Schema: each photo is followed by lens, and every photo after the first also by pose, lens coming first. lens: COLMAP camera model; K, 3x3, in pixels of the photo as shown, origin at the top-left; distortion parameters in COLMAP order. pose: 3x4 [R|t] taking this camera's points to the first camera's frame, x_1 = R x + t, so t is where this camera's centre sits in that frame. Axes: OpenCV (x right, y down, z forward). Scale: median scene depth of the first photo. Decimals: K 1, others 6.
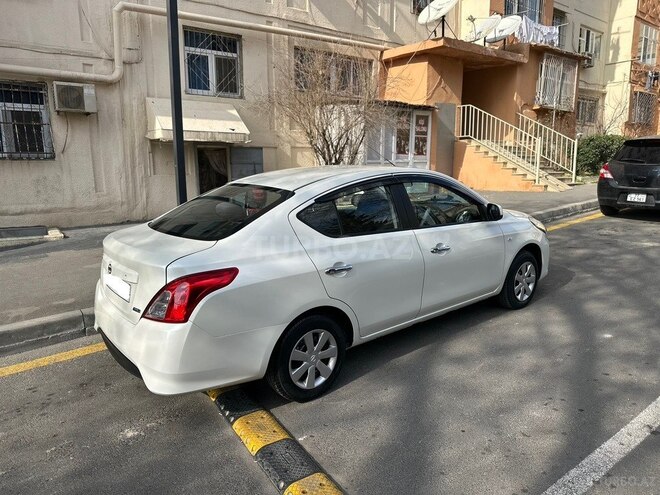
lens RADIAL K [[463.9, 0, 327.0], [0, 463.9, 245.8], [0, 0, 1]] dist [0.041118, -0.054648]
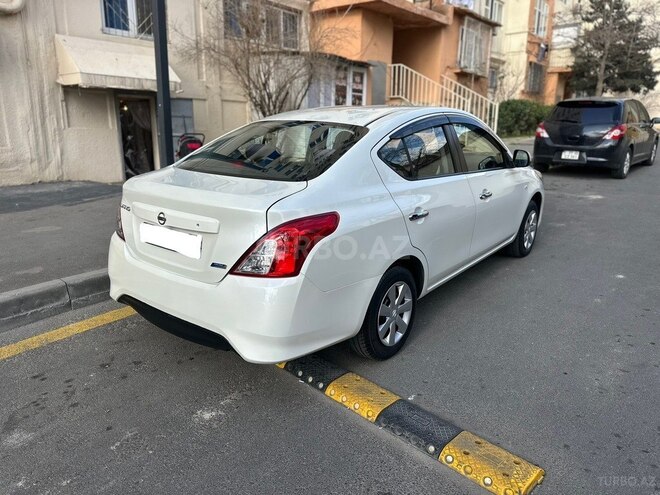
lens RADIAL K [[463.9, 0, 327.9], [0, 463.9, 246.5], [0, 0, 1]] dist [0.041118, -0.054648]
pose [[0.975633, -0.036541, 0.216344, -0.113159], [0.020636, 0.996946, 0.075323, 0.013158], [-0.218435, -0.069023, 0.973407, 0.048501]]
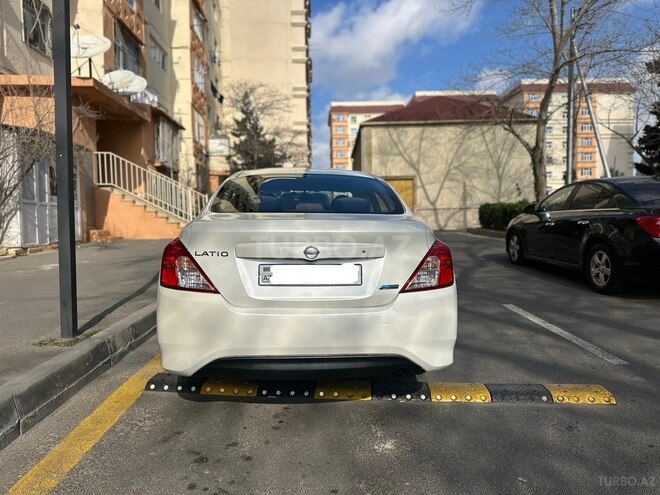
lens RADIAL K [[463.9, 0, 327.7], [0, 463.9, 247.0], [0, 0, 1]] dist [0.041118, -0.054648]
pose [[0.574860, -0.027795, 0.817779, -0.338414], [0.143367, 0.987384, -0.067220, 0.029847], [-0.805594, 0.155884, 0.571593, 0.168759]]
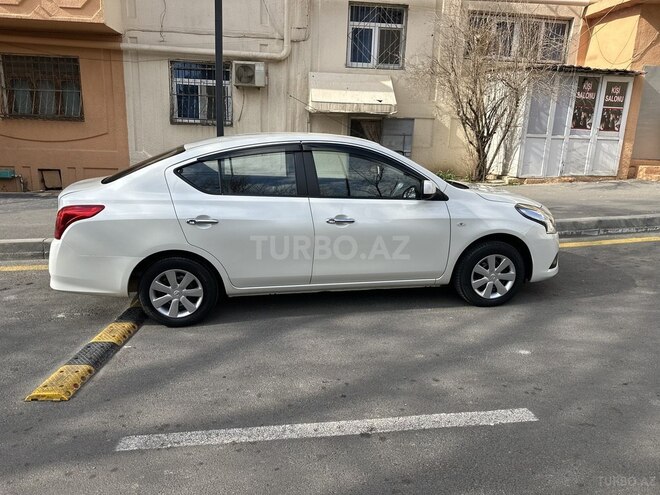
lens RADIAL K [[463.9, 0, 330.2], [0, 463.9, 245.9], [0, 0, 1]] dist [0.041118, -0.054648]
pose [[0.864731, 0.145774, -0.480615, 0.279154], [-0.119577, 0.989190, 0.084882, -0.007908], [0.487793, -0.015930, 0.872814, 0.050351]]
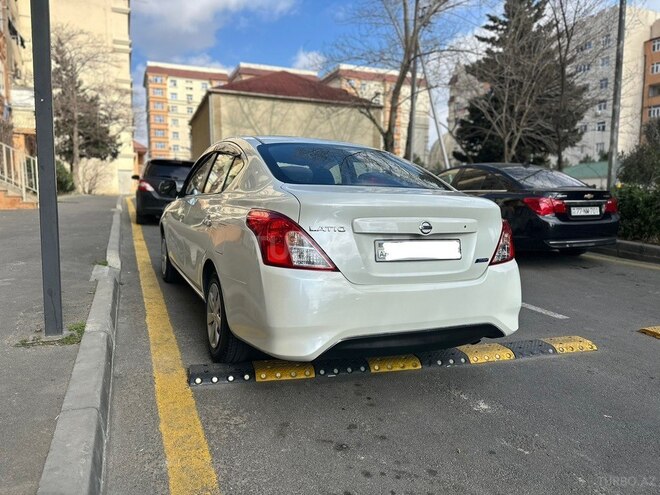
lens RADIAL K [[463.9, 0, 326.7], [0, 463.9, 247.0], [0, 0, 1]] dist [0.041118, -0.054648]
pose [[0.229387, -0.077294, 0.970262, -0.393482], [0.150016, 0.987738, 0.043220, 0.006930], [-0.961705, 0.135641, 0.238169, 0.308020]]
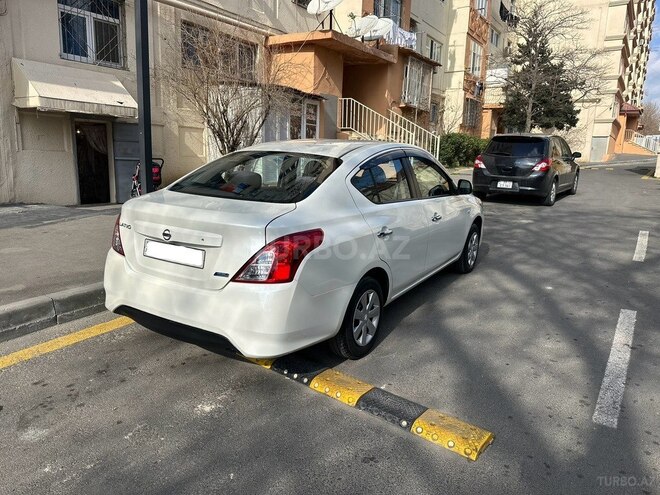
lens RADIAL K [[463.9, 0, 328.7], [0, 463.9, 246.4], [0, 0, 1]] dist [0.041118, -0.054648]
pose [[0.944347, -0.026416, 0.327890, -0.145972], [0.020243, 0.999548, 0.022225, 0.018058], [-0.328329, -0.014350, 0.944455, 0.010685]]
